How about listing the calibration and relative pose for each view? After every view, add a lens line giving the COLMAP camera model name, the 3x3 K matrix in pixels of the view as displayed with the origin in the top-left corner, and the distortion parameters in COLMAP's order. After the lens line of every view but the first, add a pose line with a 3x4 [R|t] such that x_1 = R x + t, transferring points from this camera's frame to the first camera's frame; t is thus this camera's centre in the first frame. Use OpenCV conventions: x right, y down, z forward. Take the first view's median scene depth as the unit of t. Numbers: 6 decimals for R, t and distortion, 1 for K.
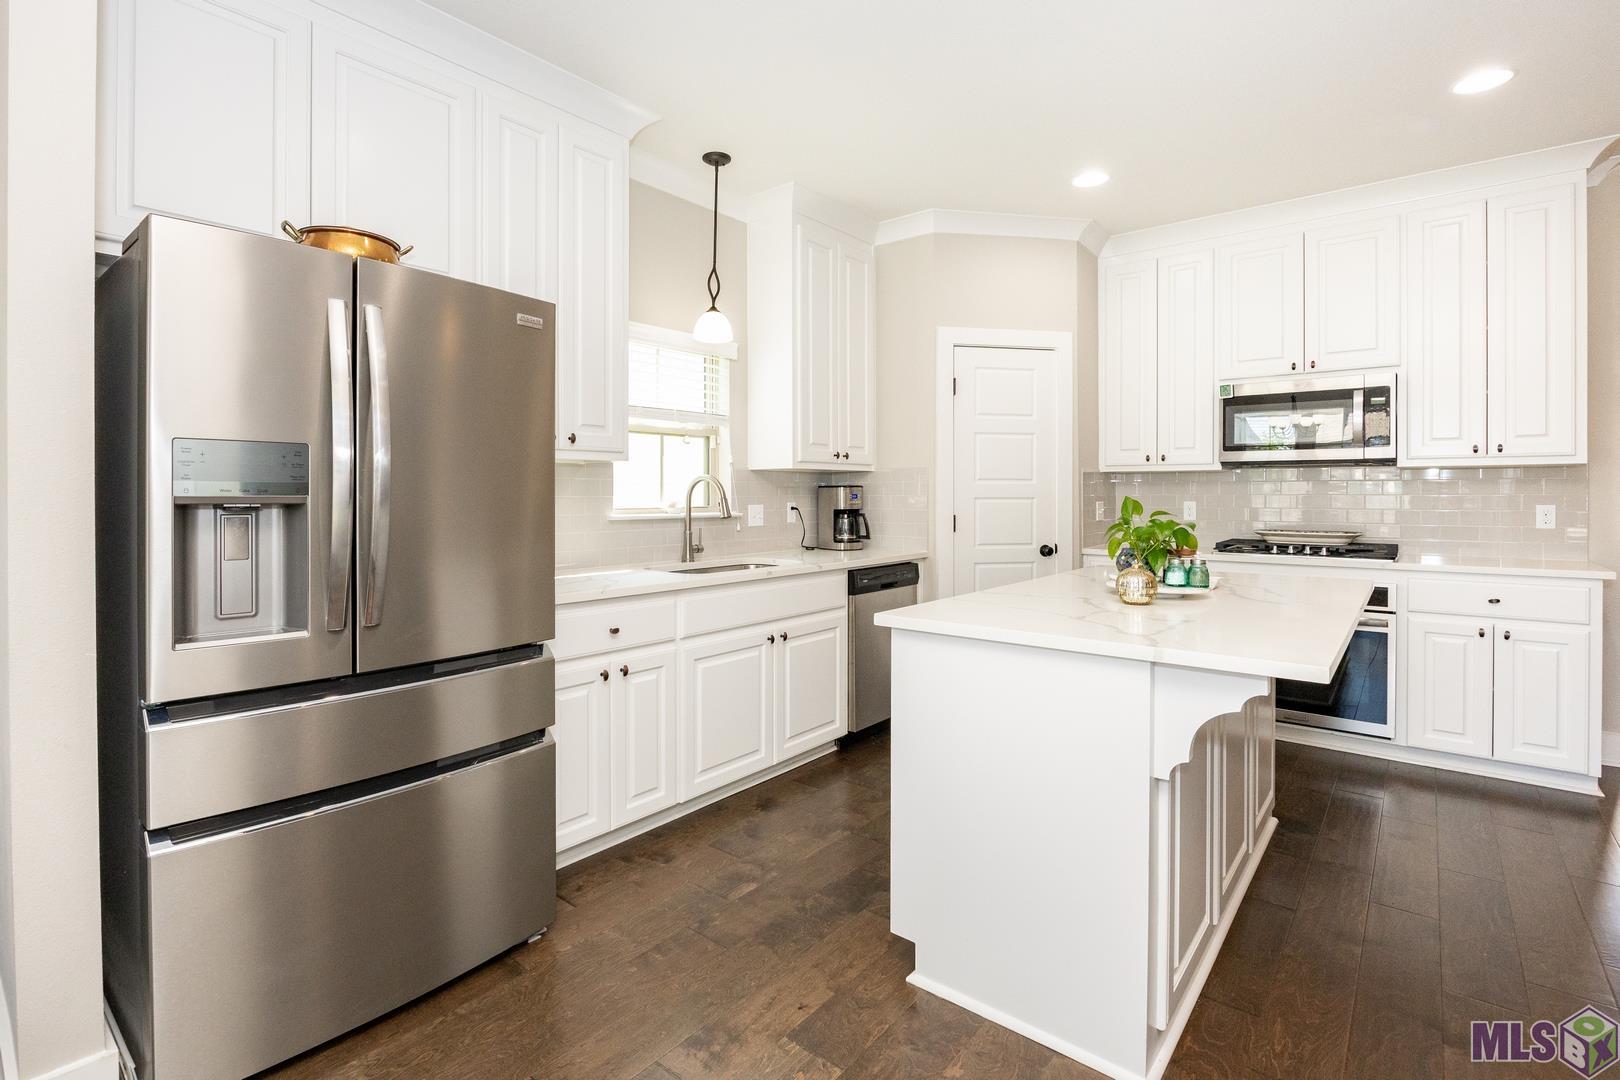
lens RADIAL K [[749.8, 0, 821.9], [0, 749.8, 489.6], [0, 0, 1]] dist [-0.000651, -0.000066]
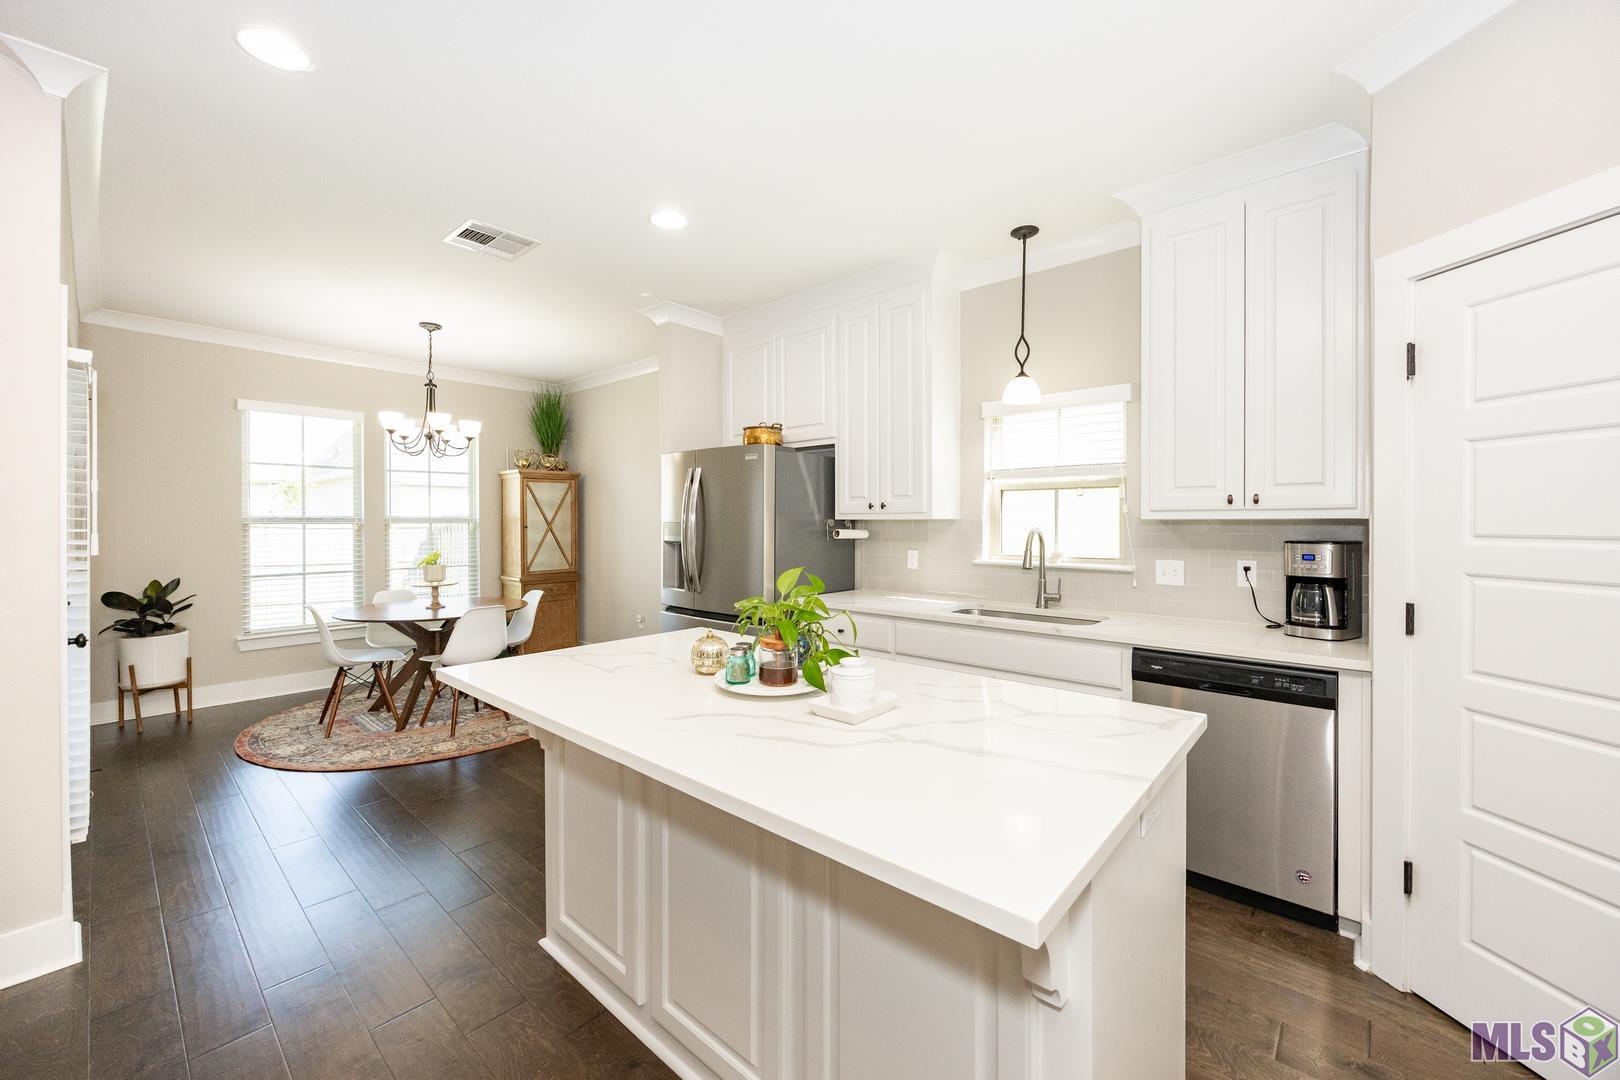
lens RADIAL K [[629.4, 0, 798.7], [0, 629.4, 523.7], [0, 0, 1]] dist [-0.006490, -0.000045]
pose [[-0.046574, -0.000376, -0.998915, 0.720230], [-0.000179, 1.000000, -0.000368, -0.023568], [0.998915, 0.000162, -0.046574, 0.672661]]
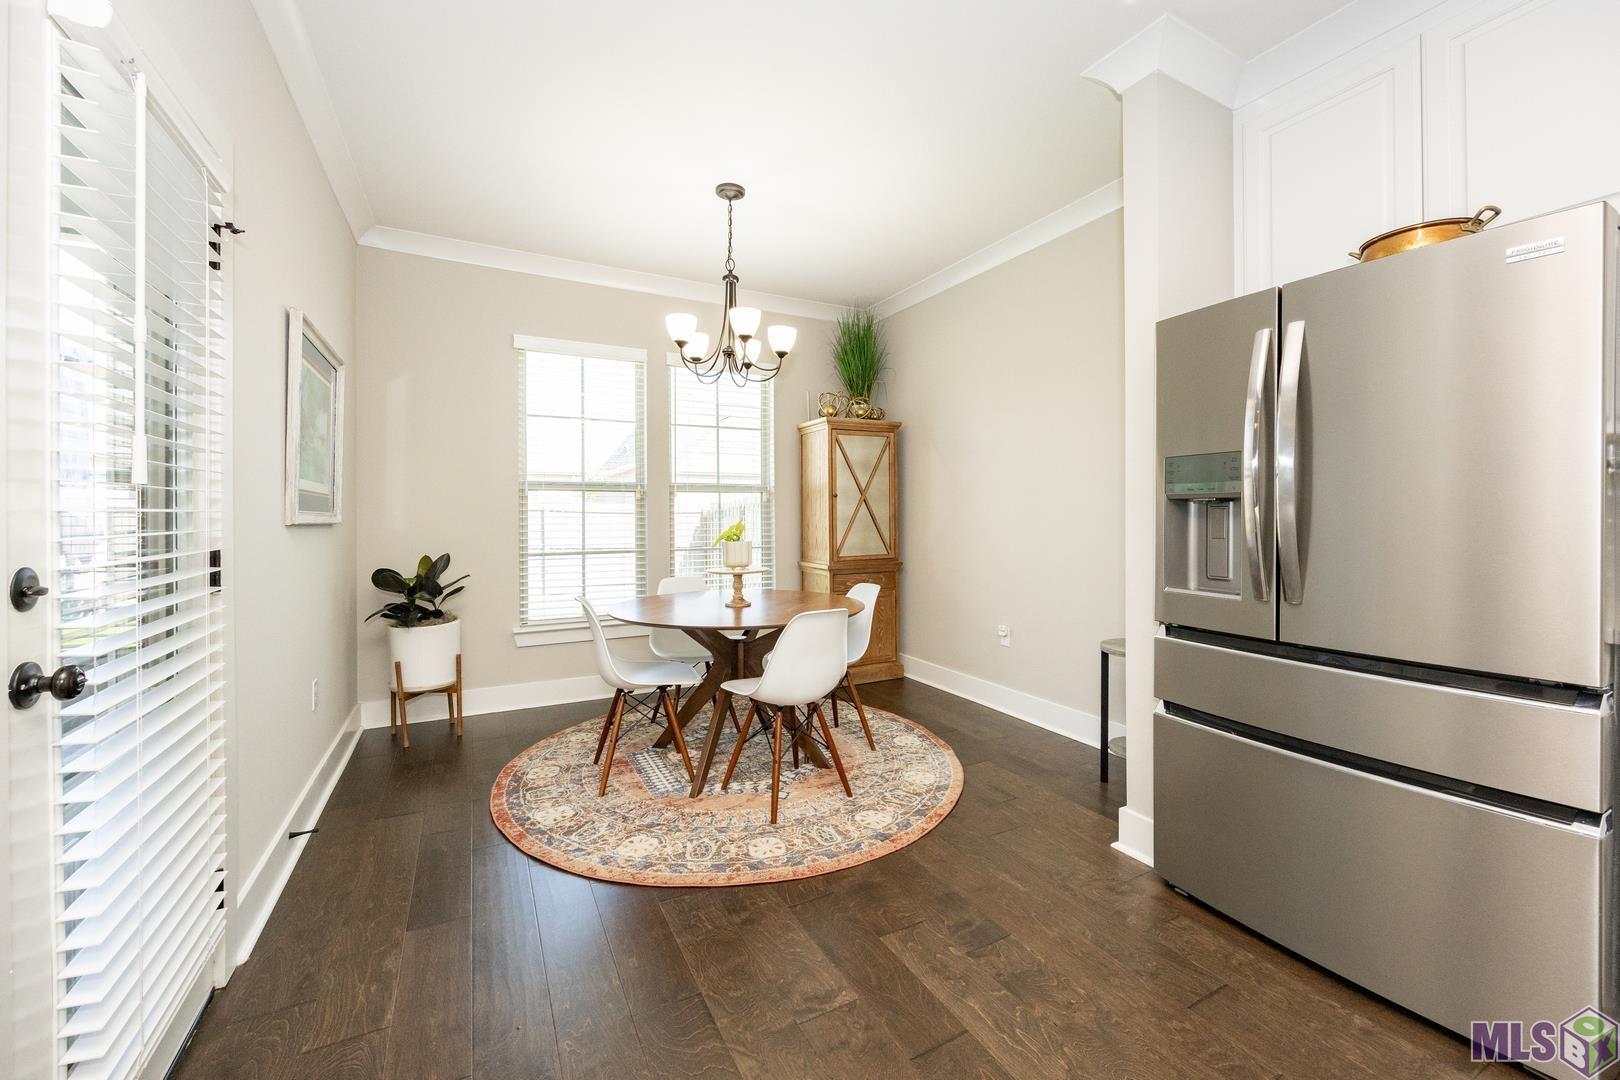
lens RADIAL K [[629.4, 0, 802.8], [0, 629.4, 520.6], [0, 0, 1]] dist [-0.006490, -0.000045]
pose [[-0.395131, 0.004917, -0.918612, 0.259631], [0.000916, 0.999987, 0.004959, 0.024077], [0.918624, 0.001118, -0.395130, 0.315974]]
